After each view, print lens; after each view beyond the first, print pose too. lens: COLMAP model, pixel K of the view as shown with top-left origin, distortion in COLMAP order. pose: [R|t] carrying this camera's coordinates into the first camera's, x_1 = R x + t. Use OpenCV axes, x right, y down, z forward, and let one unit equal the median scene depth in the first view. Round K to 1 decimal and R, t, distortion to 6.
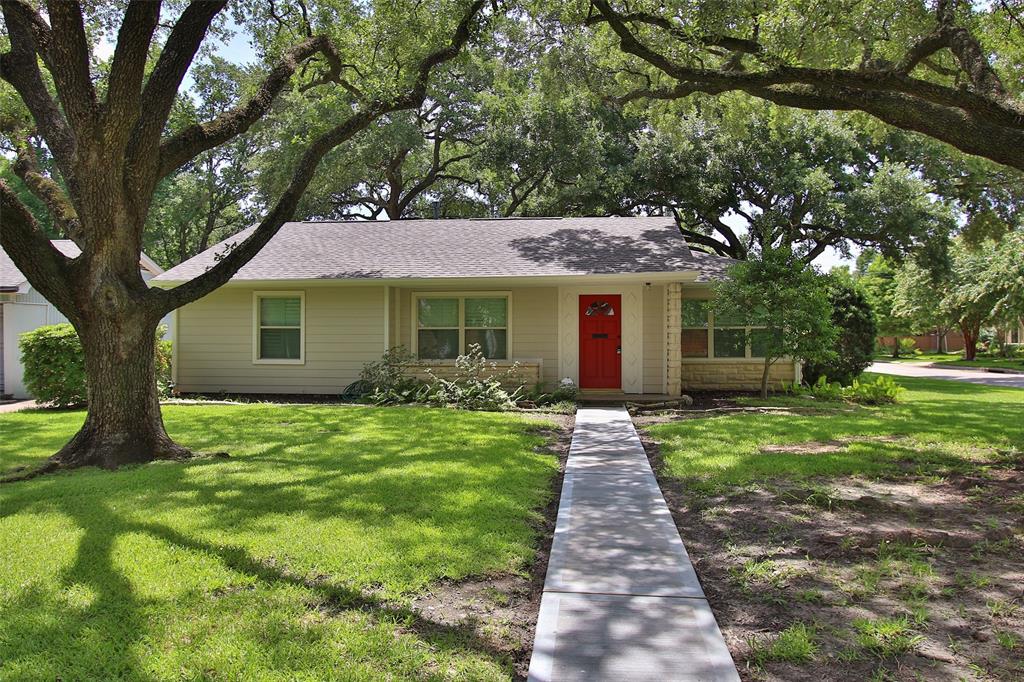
lens RADIAL K [[666.6, 0, 504.4], [0, 666.6, 342.3], [0, 0, 1]] dist [-0.017341, 0.005813]
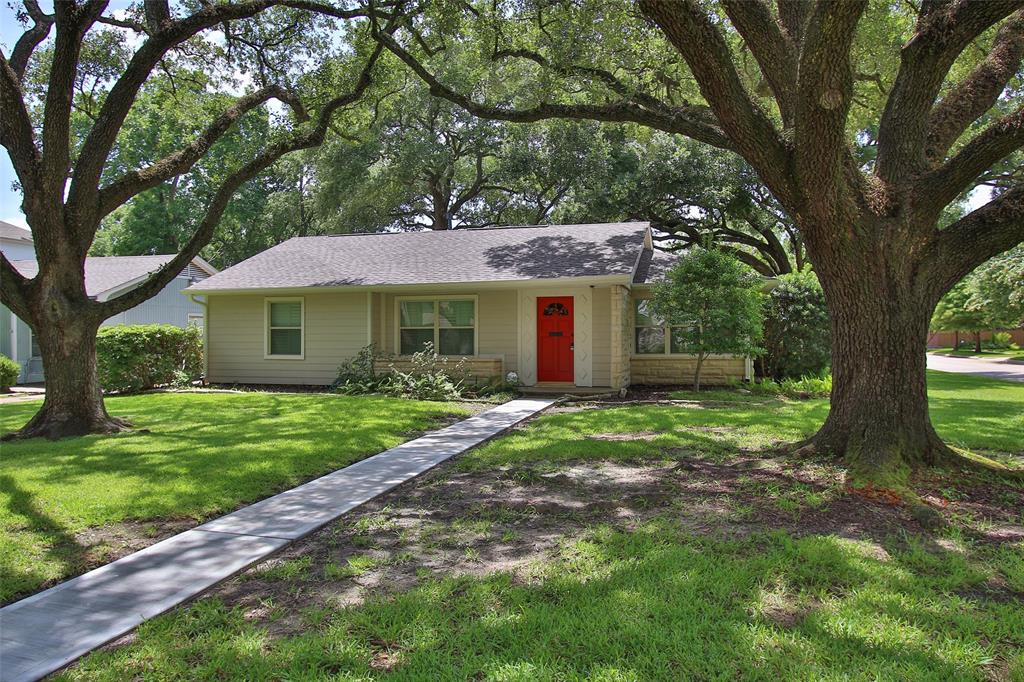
lens RADIAL K [[630.3, 0, 512.4], [0, 630.3, 340.6], [0, 0, 1]] dist [-0.014181, 0.005258]
pose [[0.988699, -0.002551, -0.149896, 0.259660], [0.003234, 0.999985, 0.004313, -0.004051], [0.149883, -0.004749, 0.988692, -0.047397]]
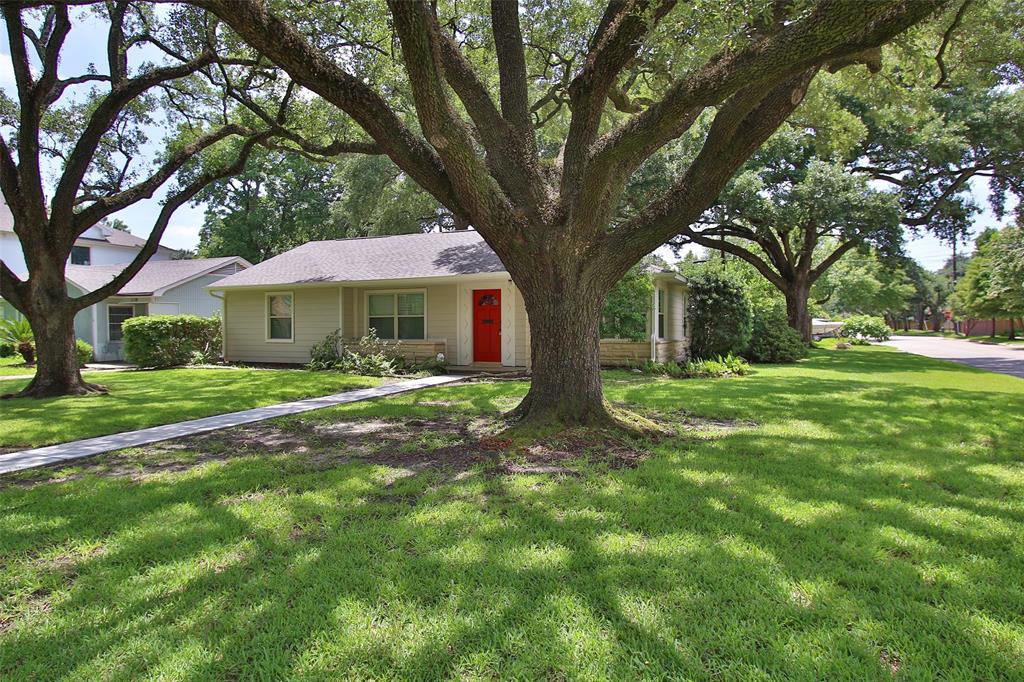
lens RADIAL K [[575.5, 0, 516.9], [0, 575.5, 338.6], [0, 0, 1]] dist [-0.012789, 0.001521]
pose [[0.961507, 0.001577, -0.274775, 0.573036], [0.004521, 0.999757, 0.021561, -0.000119], [0.274743, -0.021973, 0.961267, -0.069142]]
